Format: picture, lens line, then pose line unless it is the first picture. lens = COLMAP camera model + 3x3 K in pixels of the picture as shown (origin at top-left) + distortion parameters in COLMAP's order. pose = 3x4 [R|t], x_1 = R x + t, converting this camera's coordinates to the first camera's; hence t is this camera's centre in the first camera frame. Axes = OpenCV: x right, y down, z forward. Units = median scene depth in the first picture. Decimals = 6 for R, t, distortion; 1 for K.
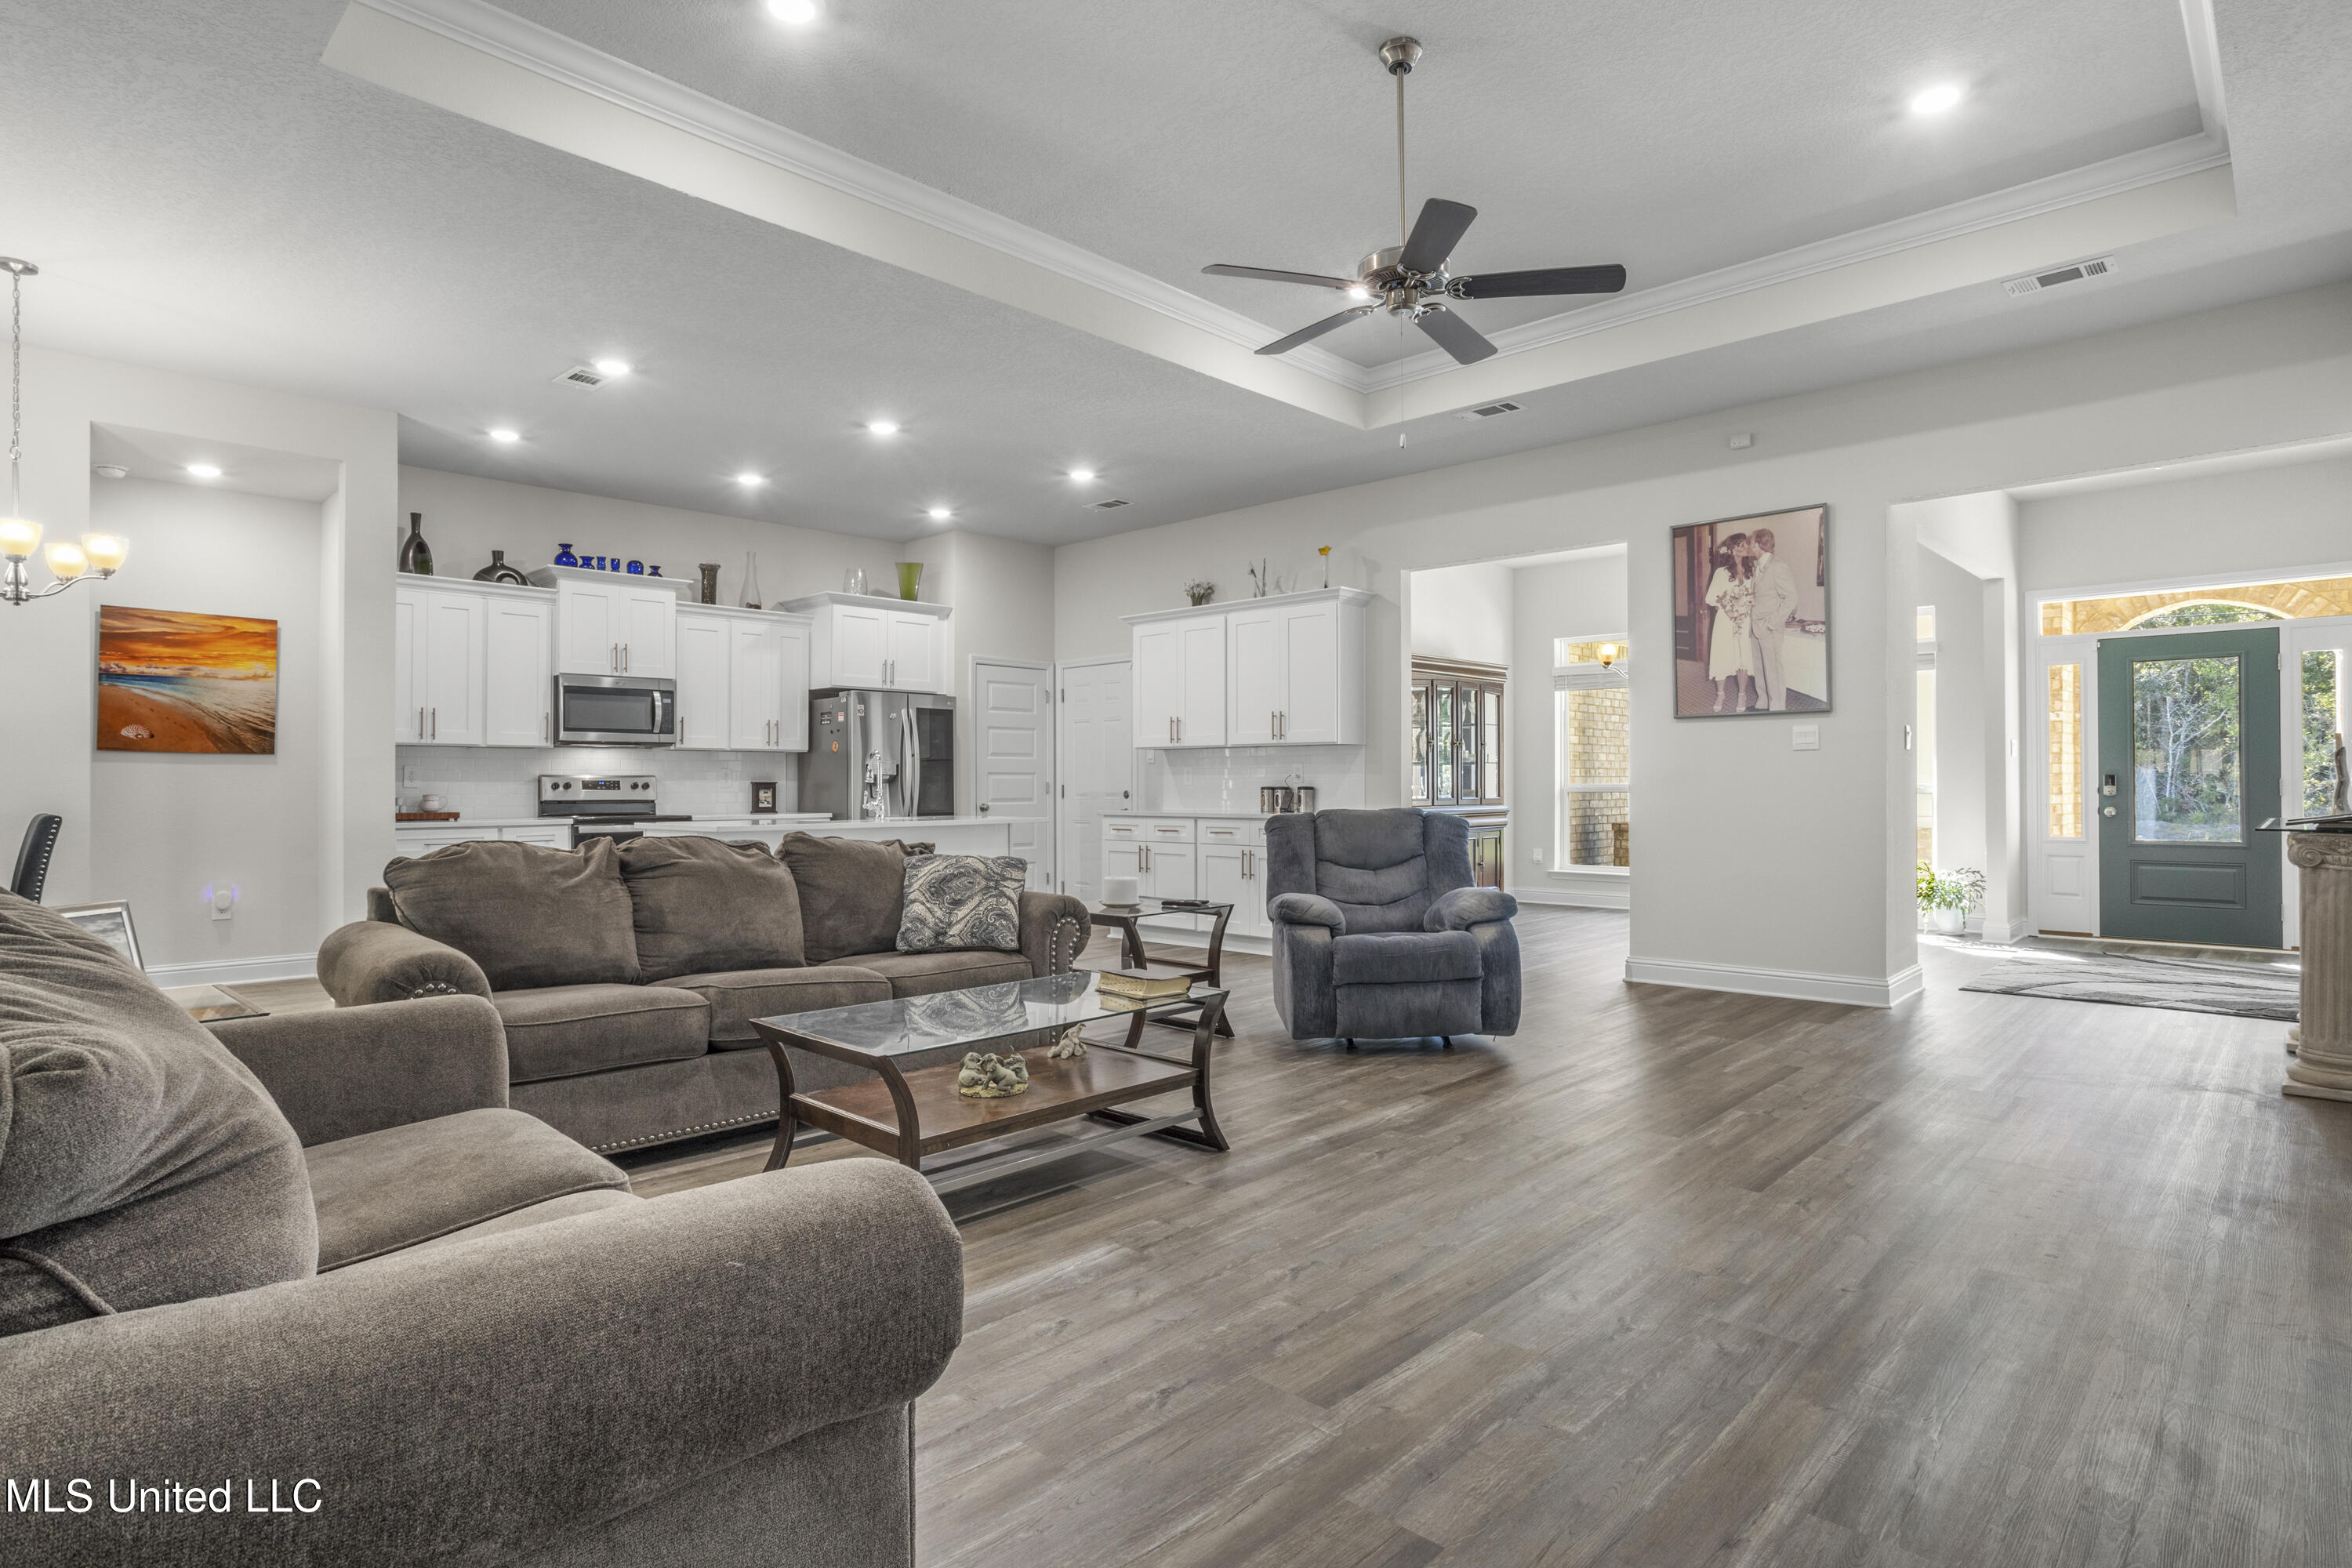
lens RADIAL K [[1225.9, 0, 1171.8], [0, 1225.9, 783.0], [0, 0, 1]] dist [-0.023670, 0.001567]
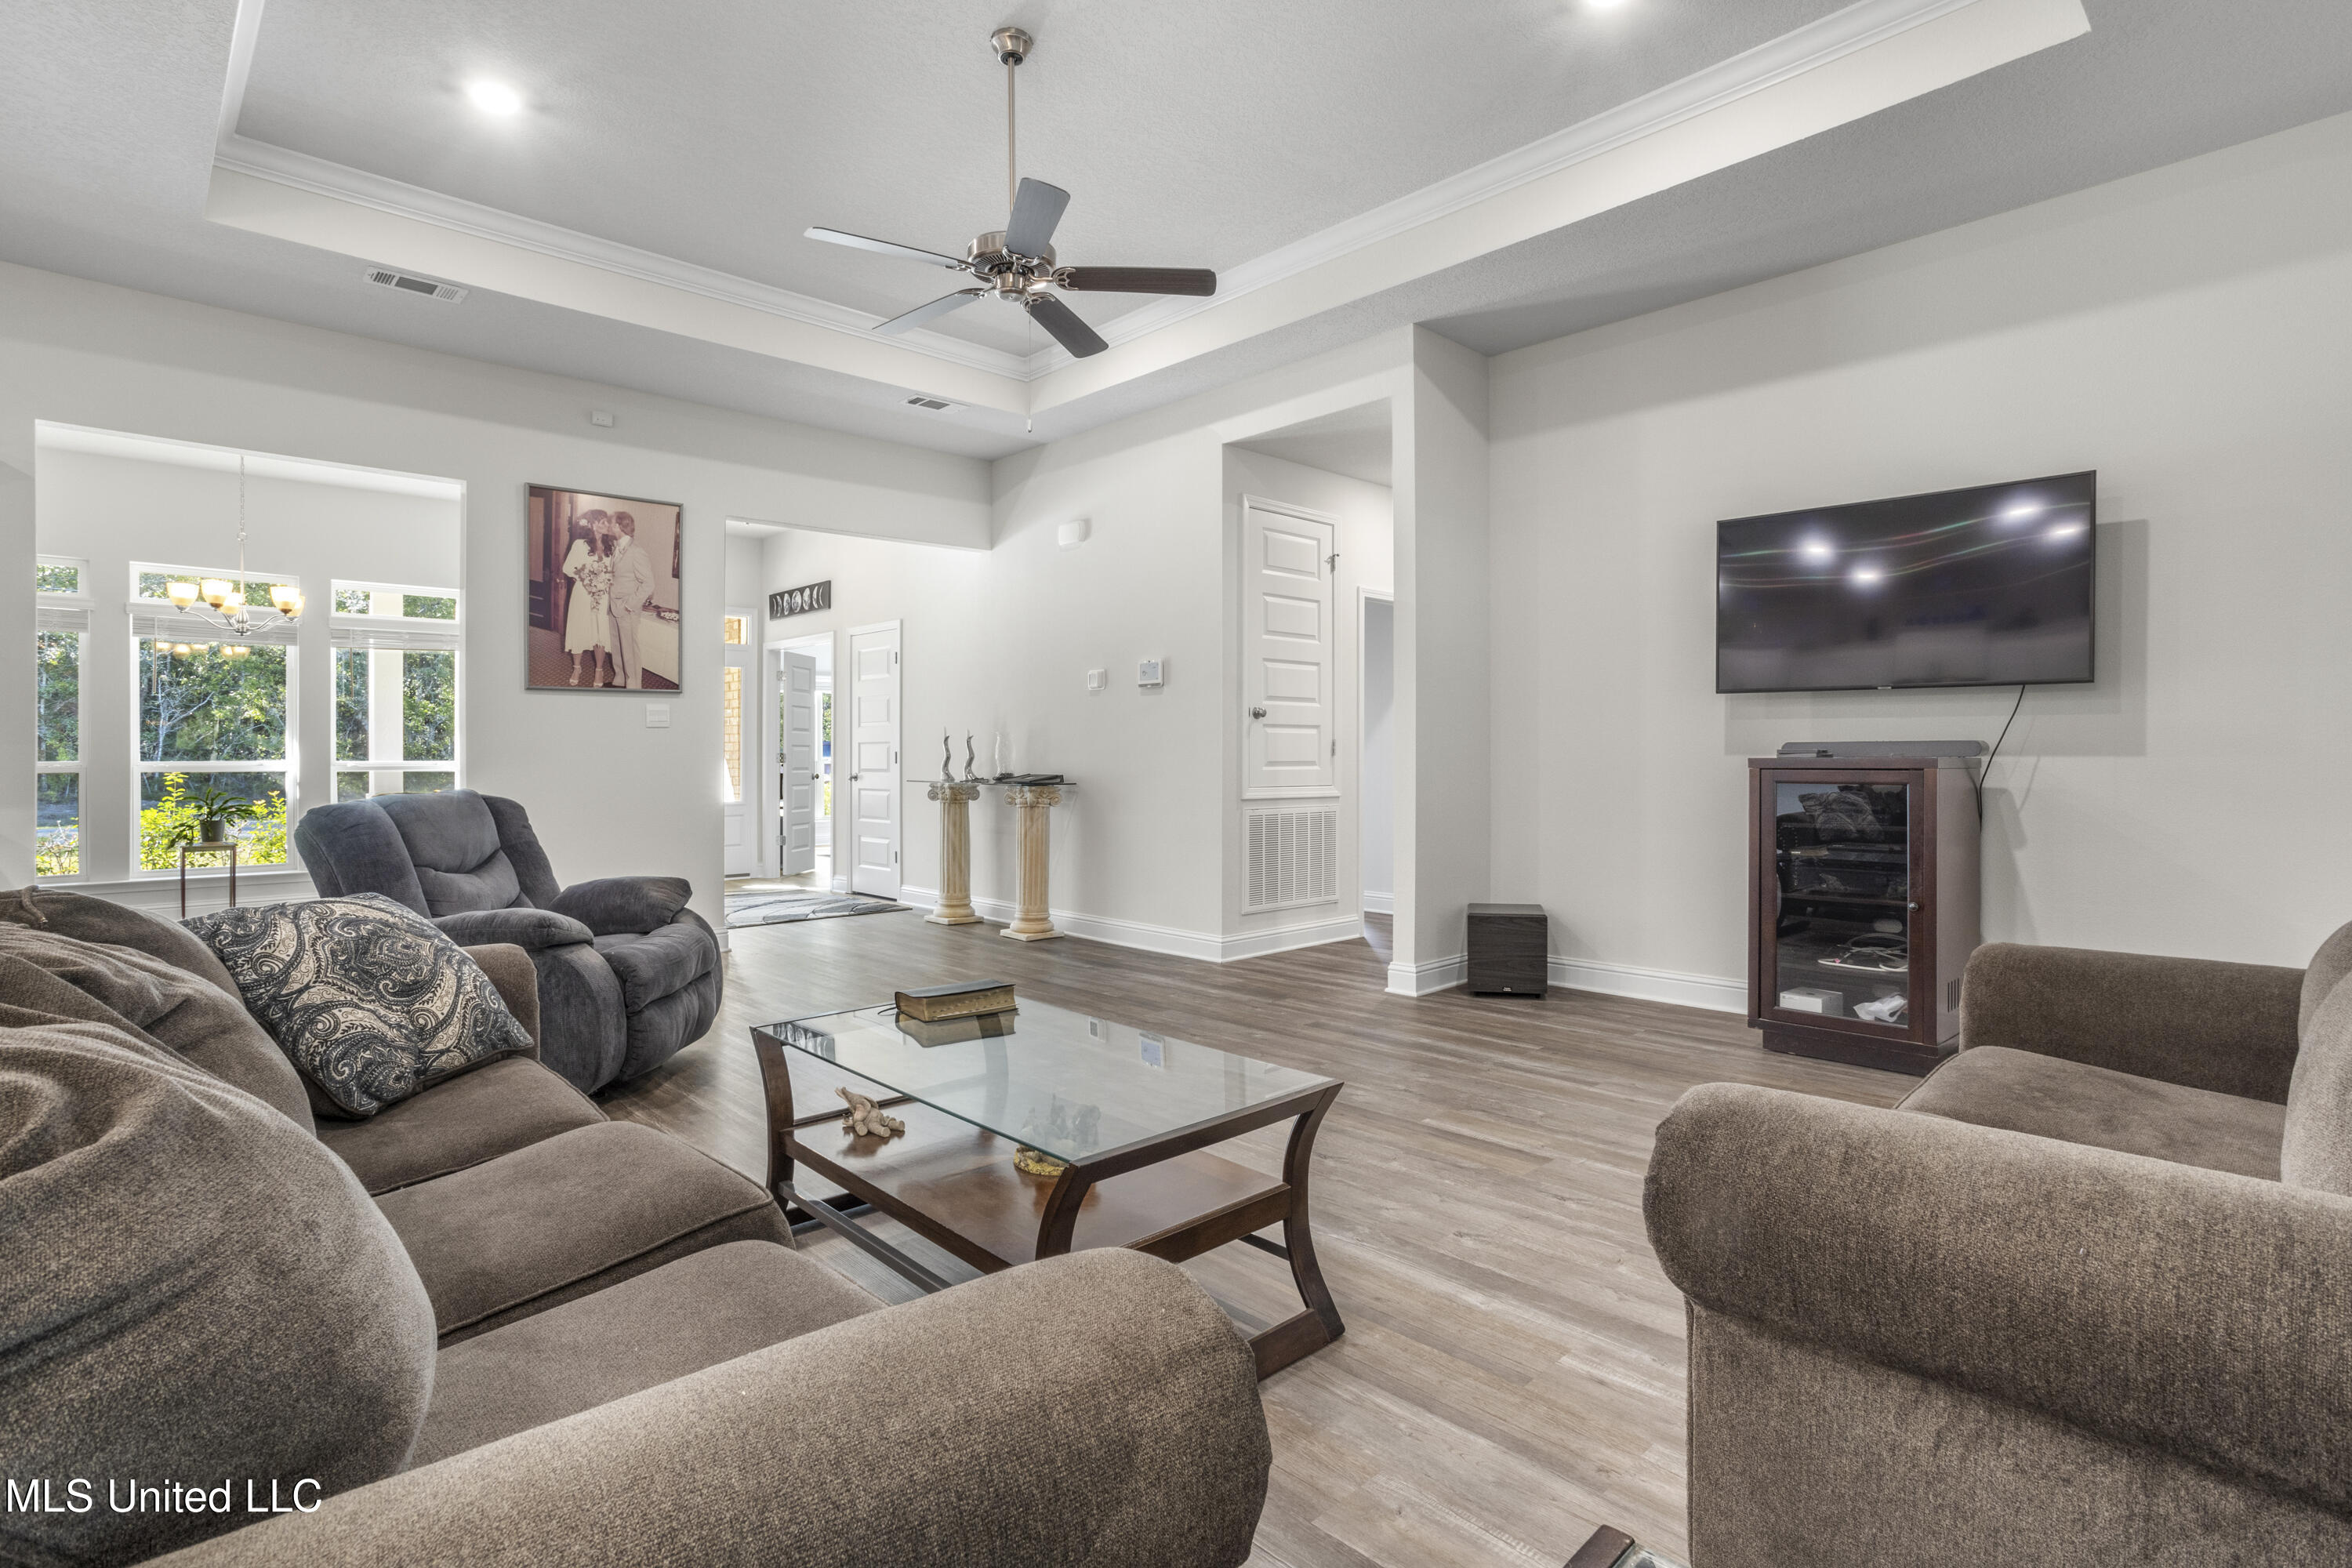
lens RADIAL K [[1150.2, 0, 1172.5], [0, 1150.2, 764.5], [0, 0, 1]] dist [-0.016956, 0.007149]
pose [[0.051594, -0.004178, 0.998659, -0.456124], [0.000726, 0.999991, 0.004146, 0.002175], [-0.998668, 0.000511, 0.051596, 0.477823]]
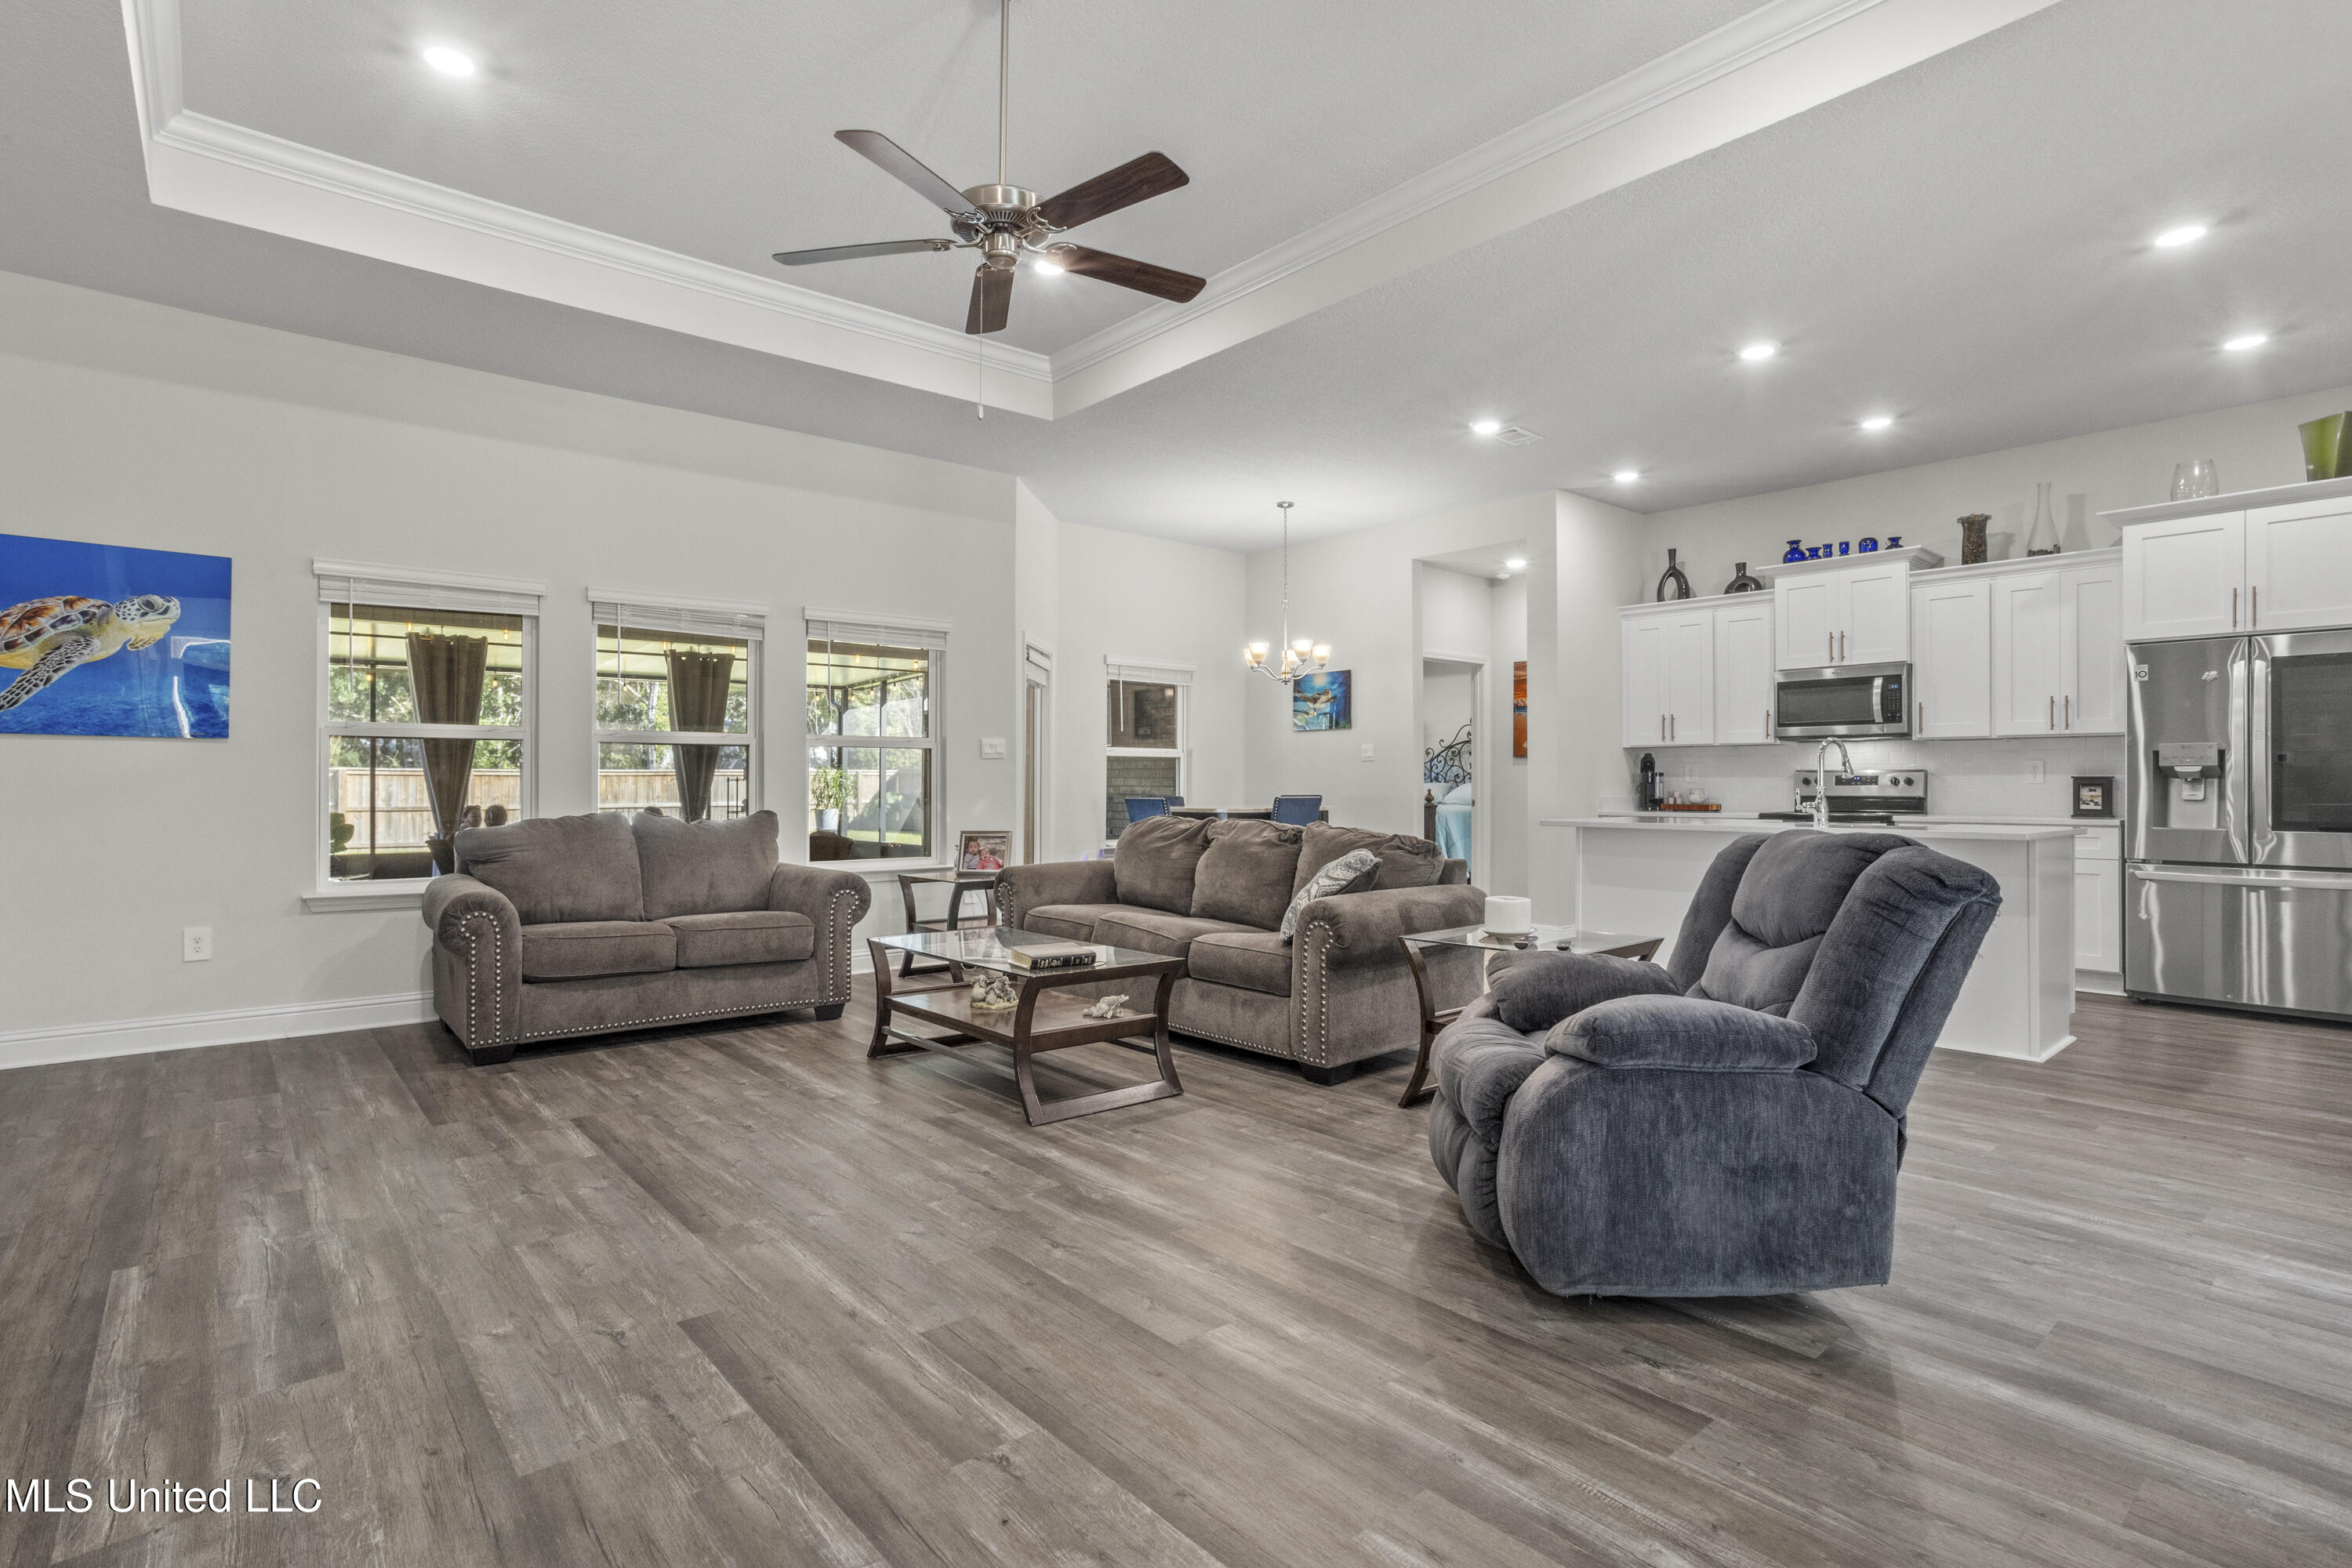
lens RADIAL K [[1150.2, 0, 1175.0], [0, 1150.2, 779.9], [0, 0, 1]] dist [-0.016956, 0.007149]
pose [[-0.107057, 0.003036, -0.994248, 0.602218], [0.002645, 0.999993, 0.002768, -0.003455], [0.994249, -0.002333, -0.107064, 0.717649]]
